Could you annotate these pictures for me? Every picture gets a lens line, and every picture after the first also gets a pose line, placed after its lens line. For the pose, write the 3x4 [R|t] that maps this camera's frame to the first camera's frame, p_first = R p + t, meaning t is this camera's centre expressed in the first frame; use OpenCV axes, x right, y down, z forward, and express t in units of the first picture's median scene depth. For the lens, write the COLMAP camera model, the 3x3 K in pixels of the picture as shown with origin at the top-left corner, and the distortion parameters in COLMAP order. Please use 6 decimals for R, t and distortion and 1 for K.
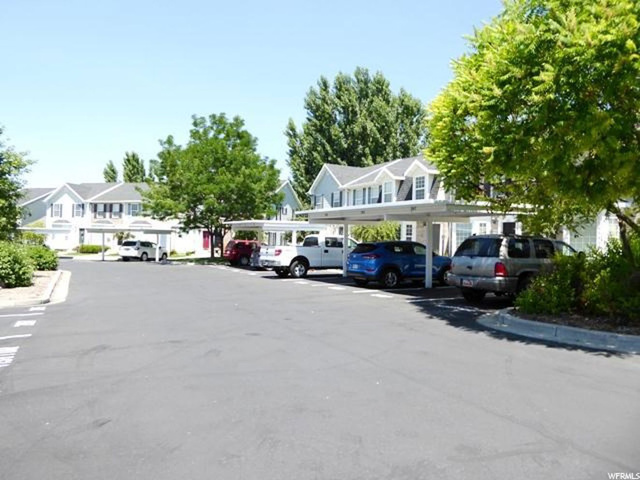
lens RADIAL K [[463.2, 0, 320.0], [0, 463.2, 240.0], [0, 0, 1]] dist [0.059050, -0.000215]
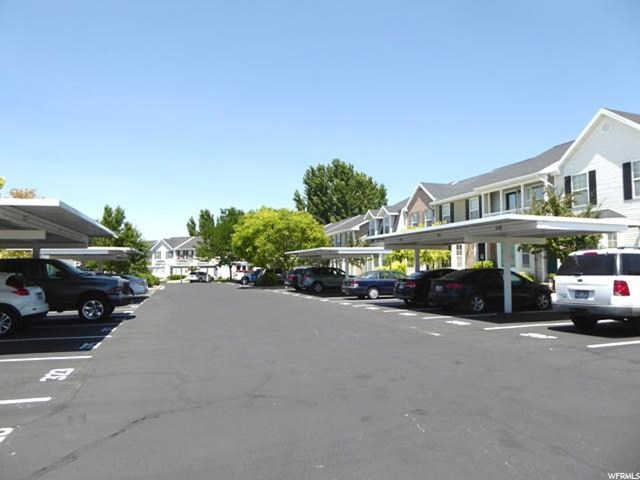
lens RADIAL K [[463.2, 0, 320.0], [0, 463.2, 240.0], [0, 0, 1]] dist [0.059050, -0.000215]
pose [[0.984992, -0.037502, -0.168478, 0.313816], [0.027578, 0.997765, -0.060861, 0.001070], [0.170384, 0.055301, 0.983825, -0.578165]]
